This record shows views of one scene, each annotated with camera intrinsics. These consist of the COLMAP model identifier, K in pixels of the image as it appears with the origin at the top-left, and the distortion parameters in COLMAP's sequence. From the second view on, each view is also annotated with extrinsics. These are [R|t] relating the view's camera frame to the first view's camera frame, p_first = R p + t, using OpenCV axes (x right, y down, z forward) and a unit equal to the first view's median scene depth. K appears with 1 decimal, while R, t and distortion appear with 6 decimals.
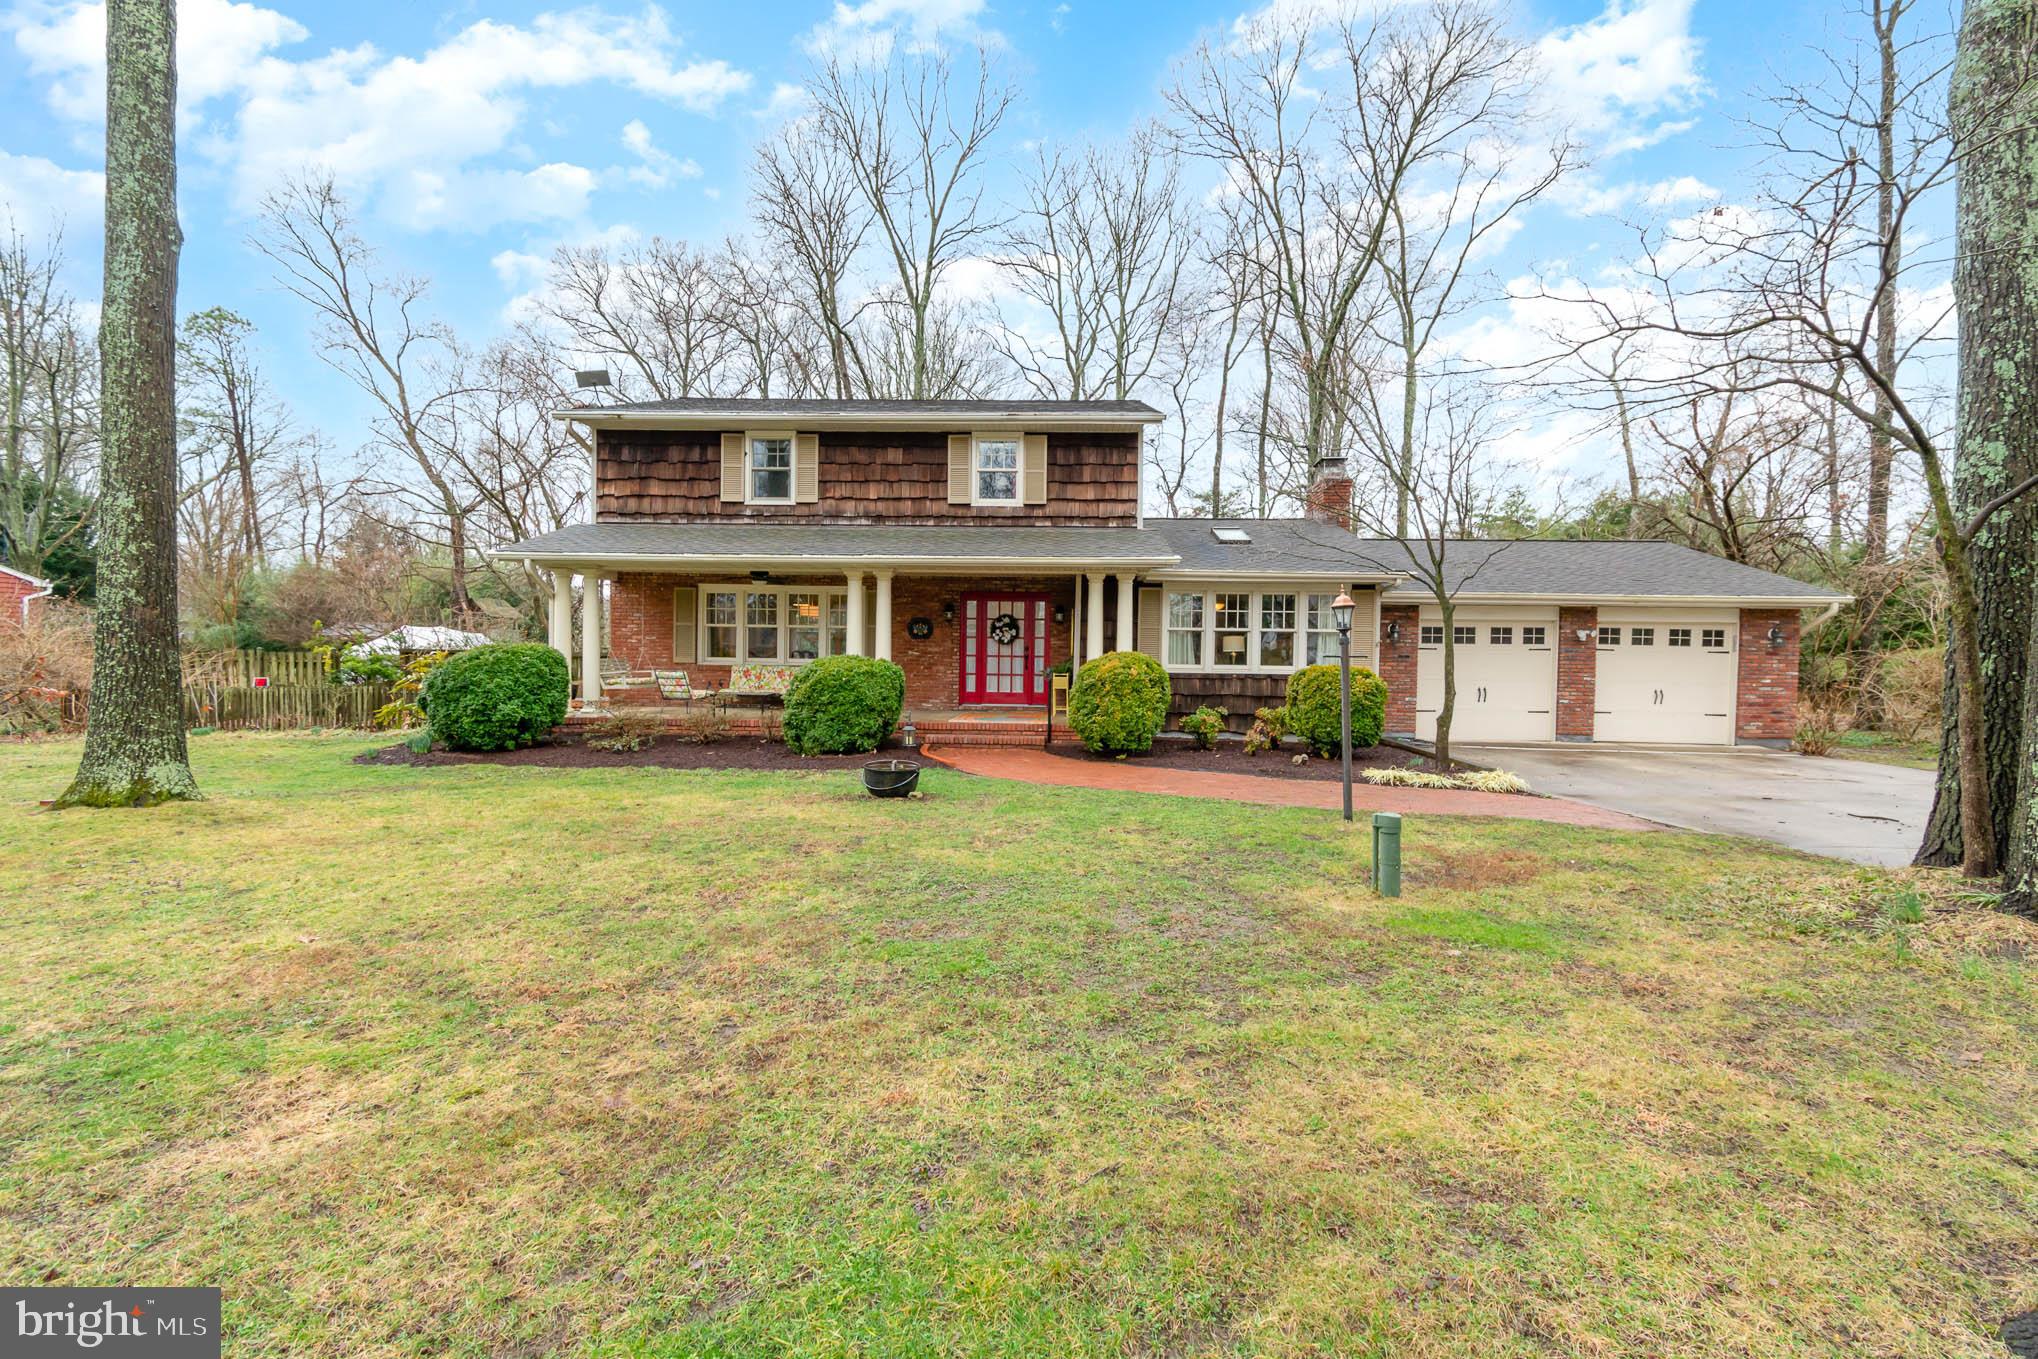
lens RADIAL K [[913.1, 0, 1019.6], [0, 913.1, 676.5], [0, 0, 1]] dist [-0.001402, -0.000022]
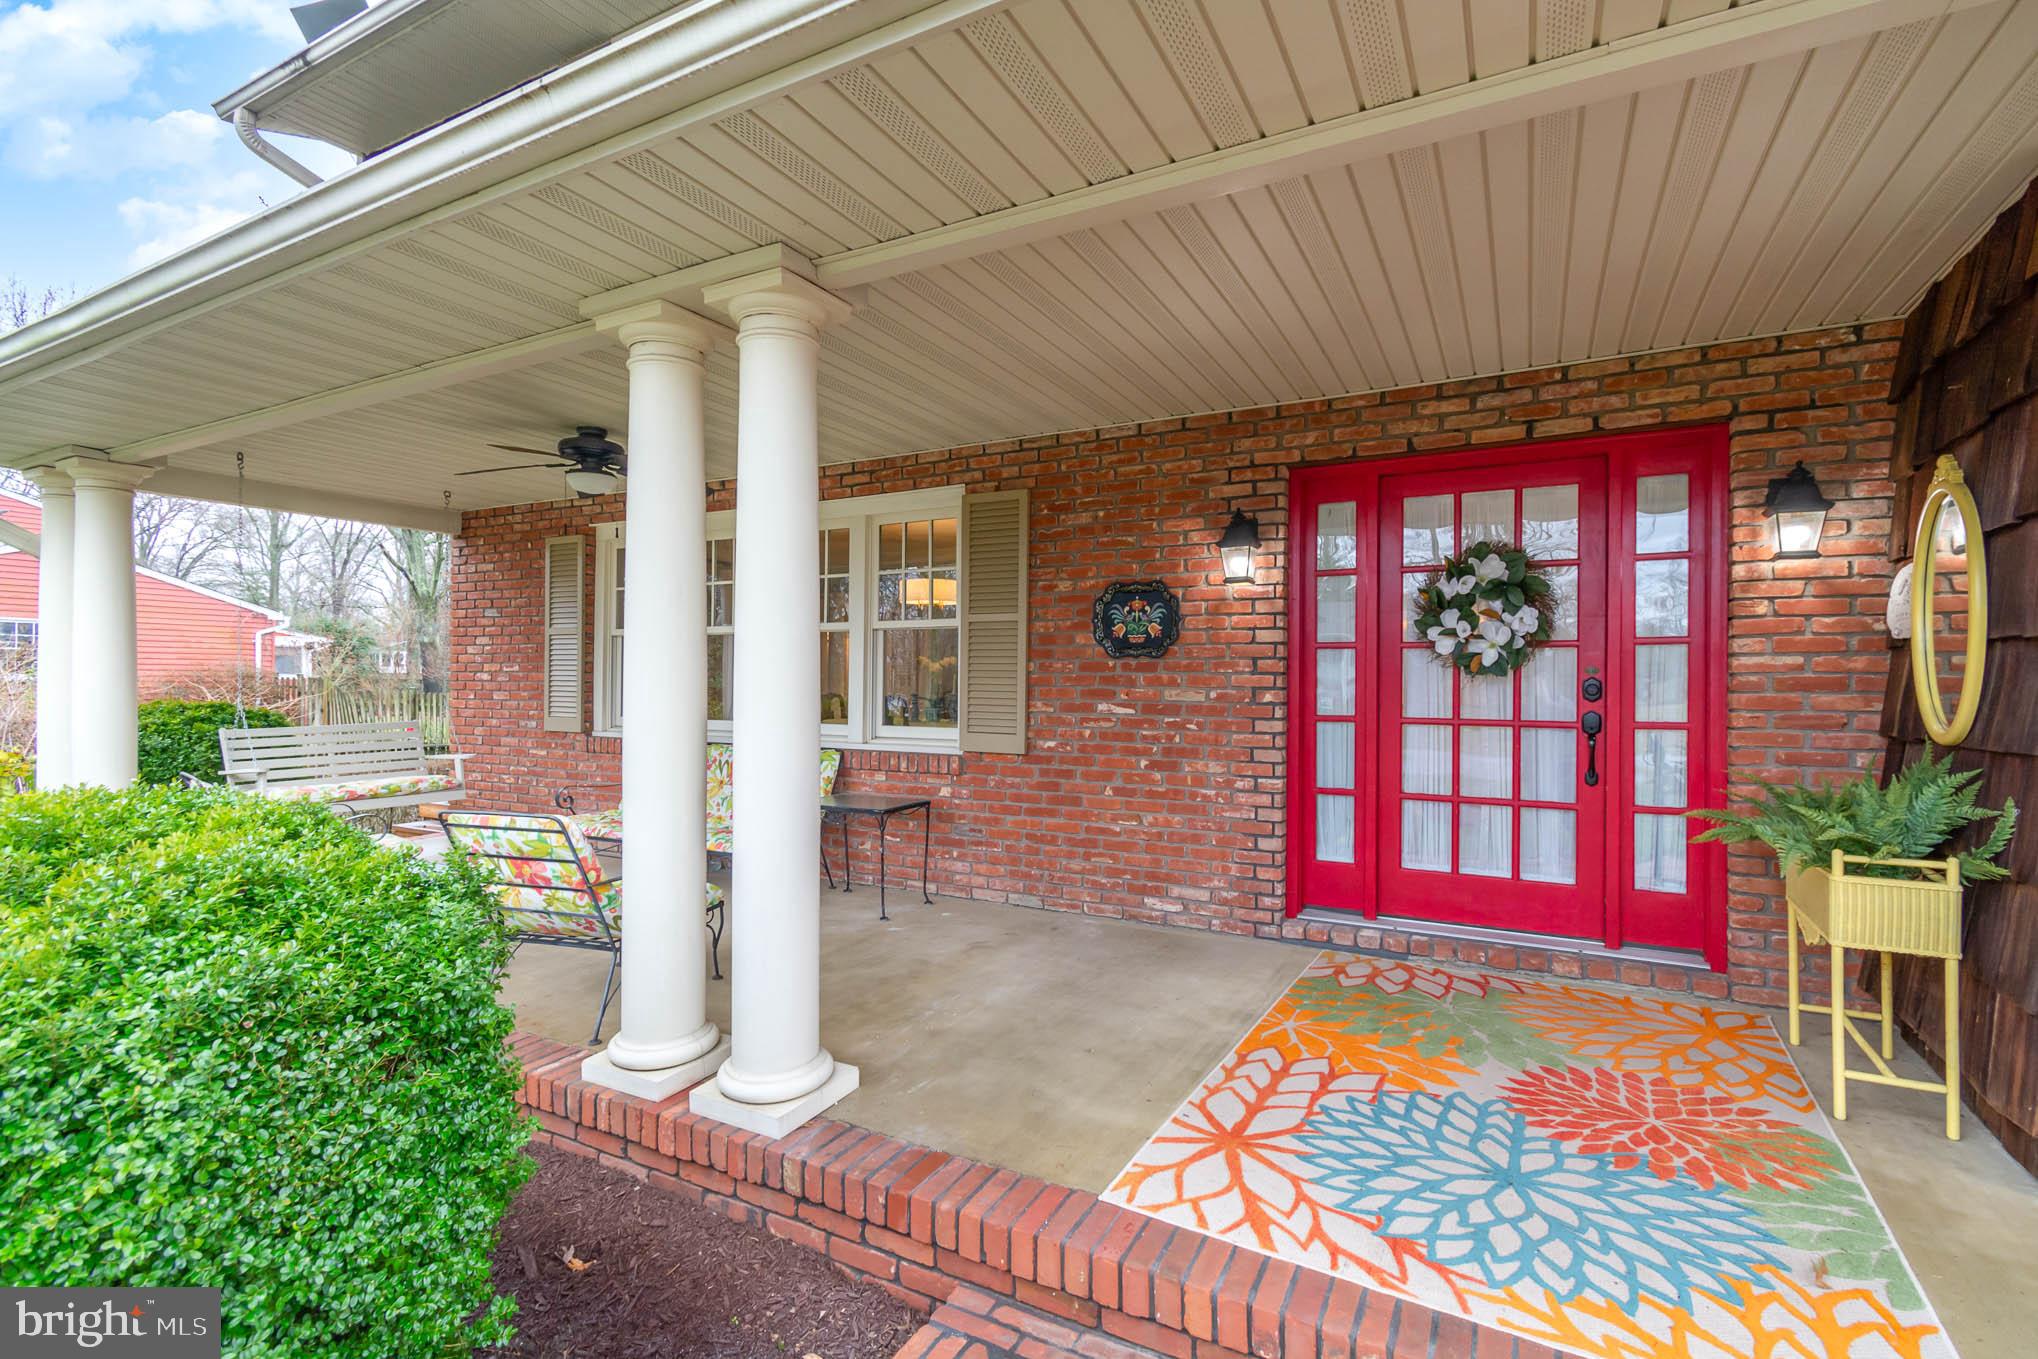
lens RADIAL K [[913.1, 0, 1028.9], [0, 913.1, 680.5], [0, 0, 1]] dist [-0.001402, -0.000022]
pose [[0.893104, -0.008381, -0.449772, -0.015090], [-0.002064, 0.999740, -0.022729, -0.027688], [0.449845, 0.021227, 0.892854, 0.735158]]
